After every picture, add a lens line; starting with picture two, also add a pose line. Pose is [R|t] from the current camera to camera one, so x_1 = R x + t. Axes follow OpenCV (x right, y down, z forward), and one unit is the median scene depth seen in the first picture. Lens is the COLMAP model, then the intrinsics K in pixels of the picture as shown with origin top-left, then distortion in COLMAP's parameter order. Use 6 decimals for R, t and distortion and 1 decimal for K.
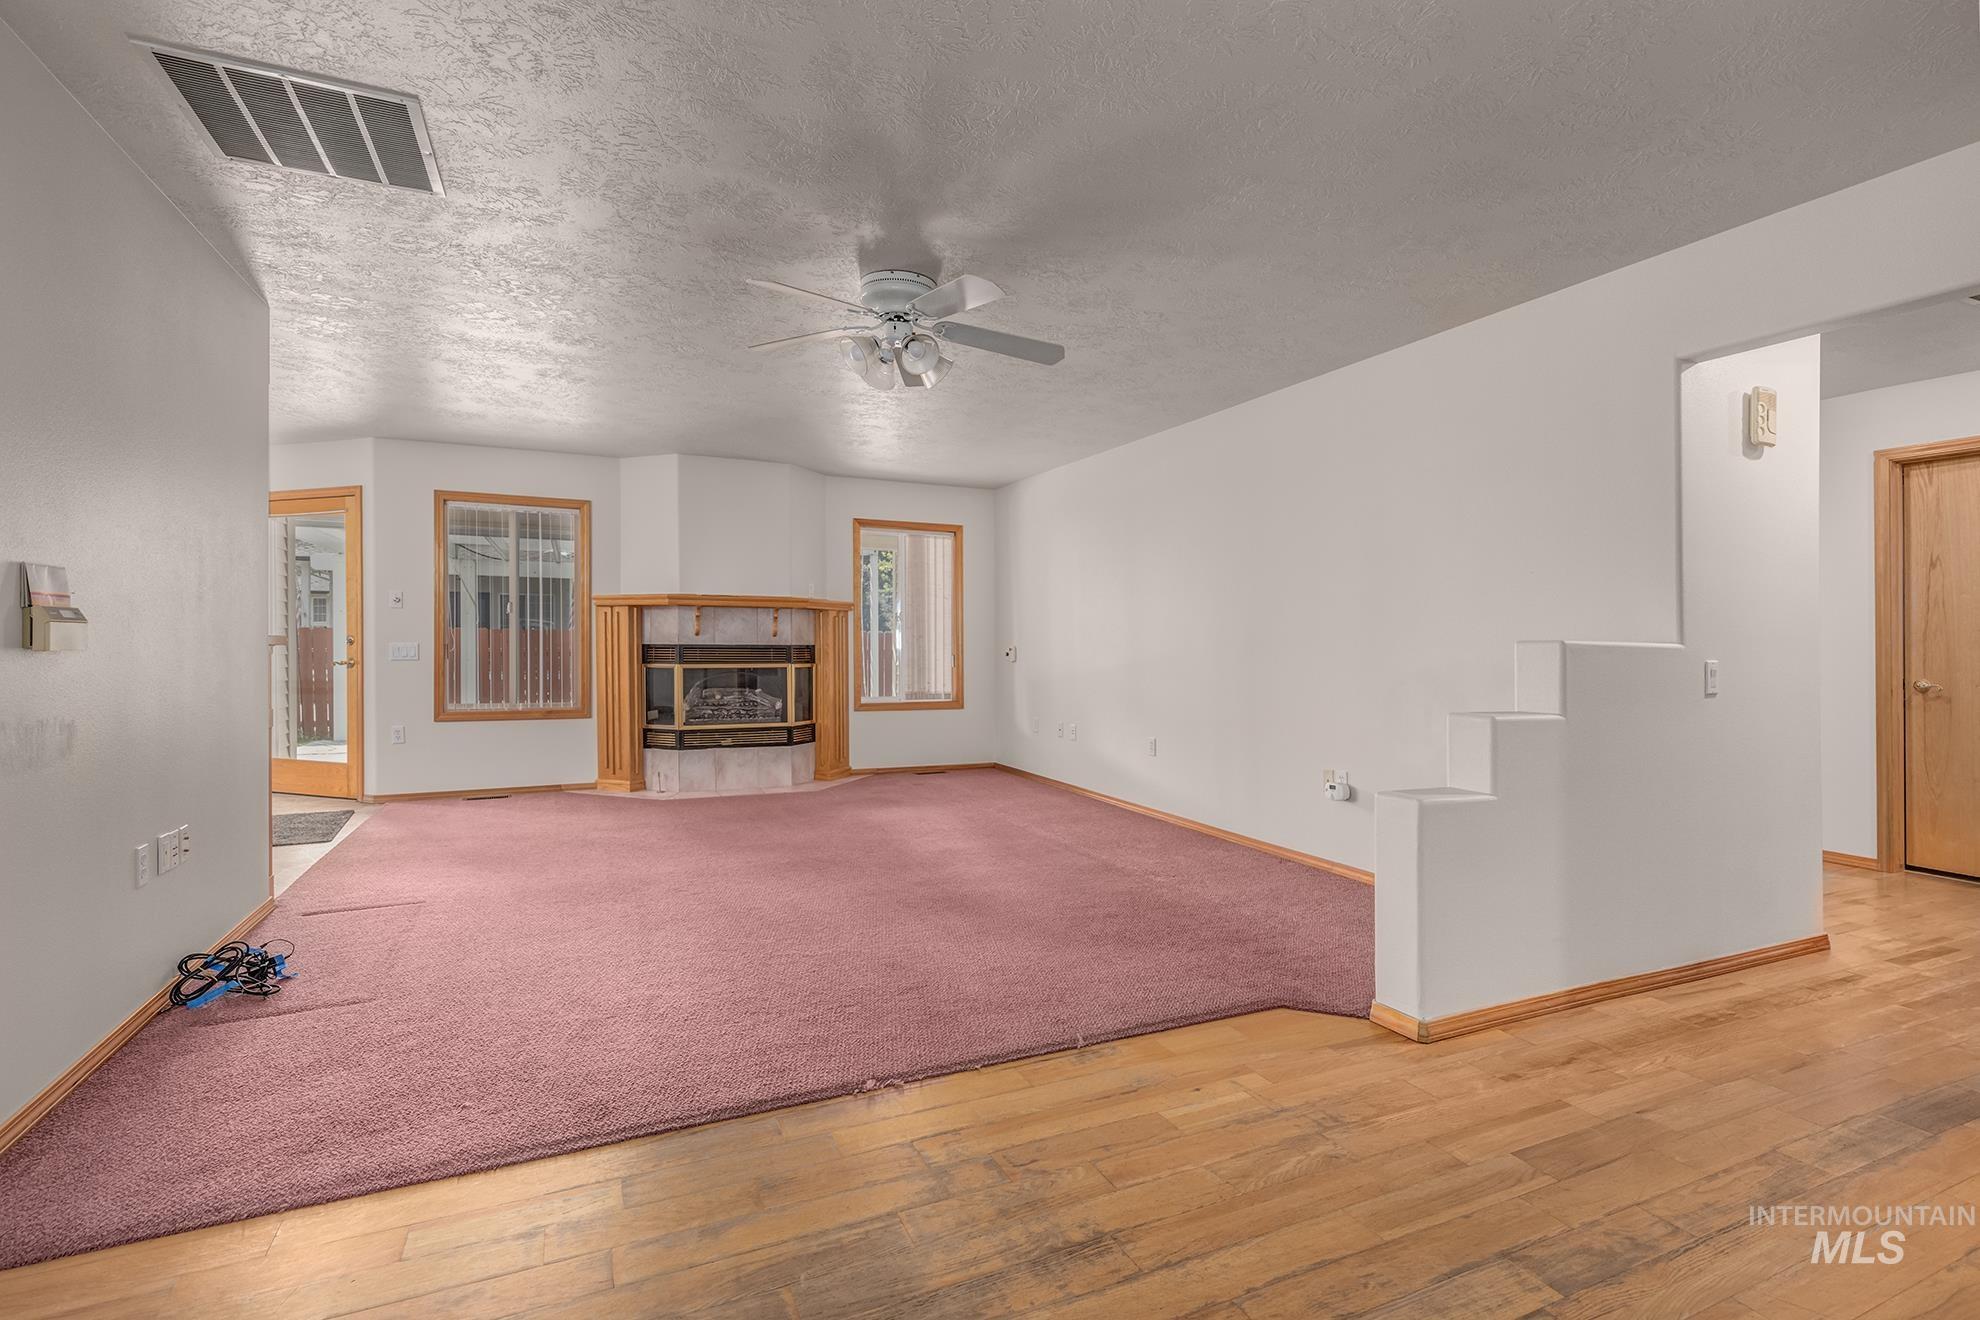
lens RADIAL K [[939.1, 0, 990.0], [0, 939.1, 660.0], [0, 0, 1]] dist [-0.000210, -0.000004]
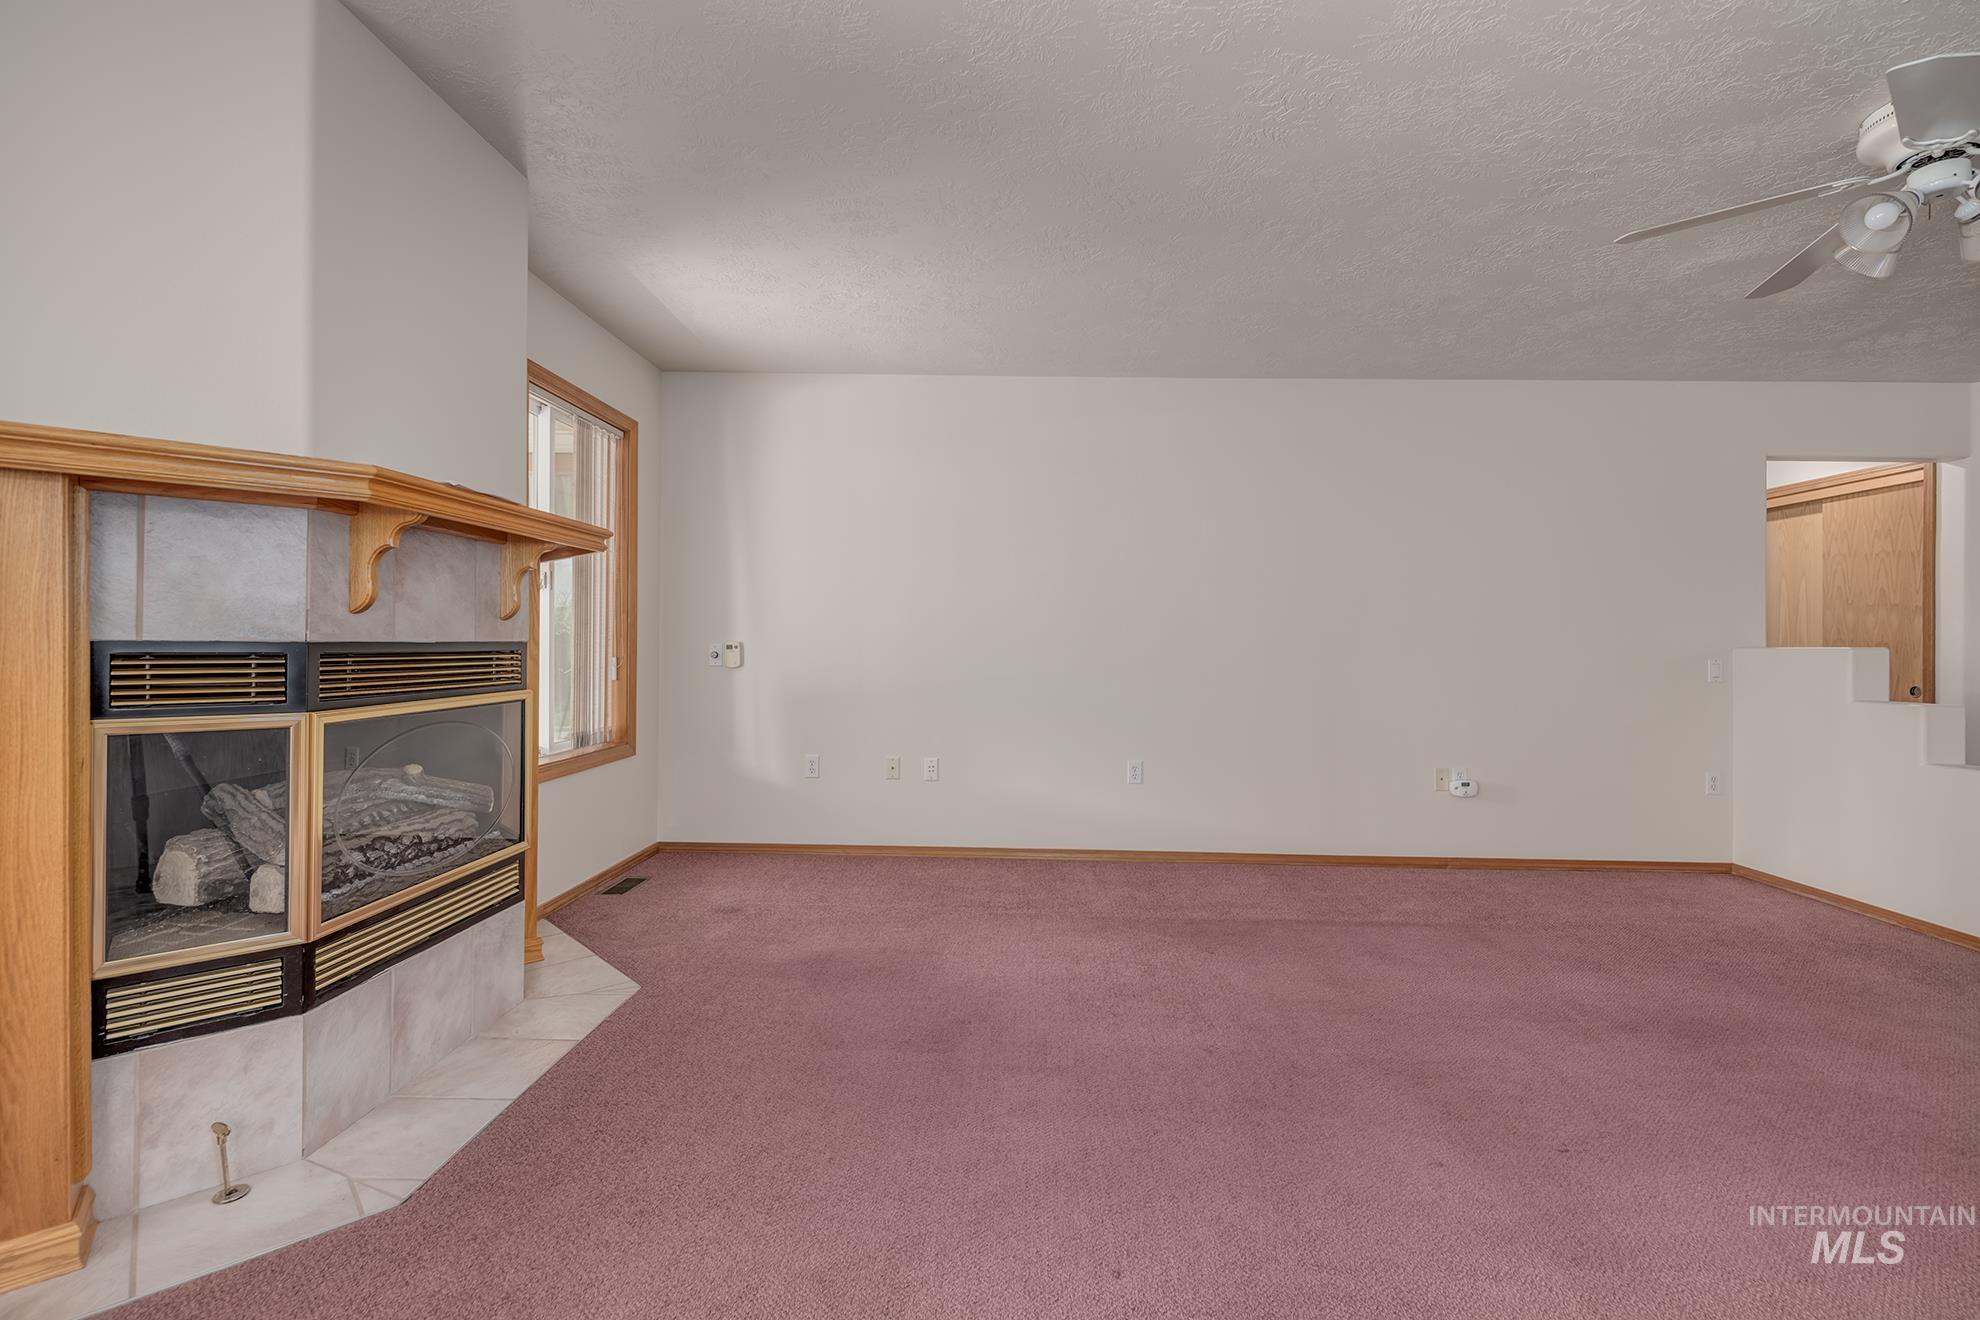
lens RADIAL K [[872.6, 0, 999.8], [0, 872.6, 641.5], [0, 0, 1]] dist [0.000842, -0.000424]
pose [[0.424001, 0.002608, 0.905658, -0.474710], [0.008012, 0.999946, -0.006630, -0.012431], [-0.905626, 0.010068, 0.423957, 0.687850]]
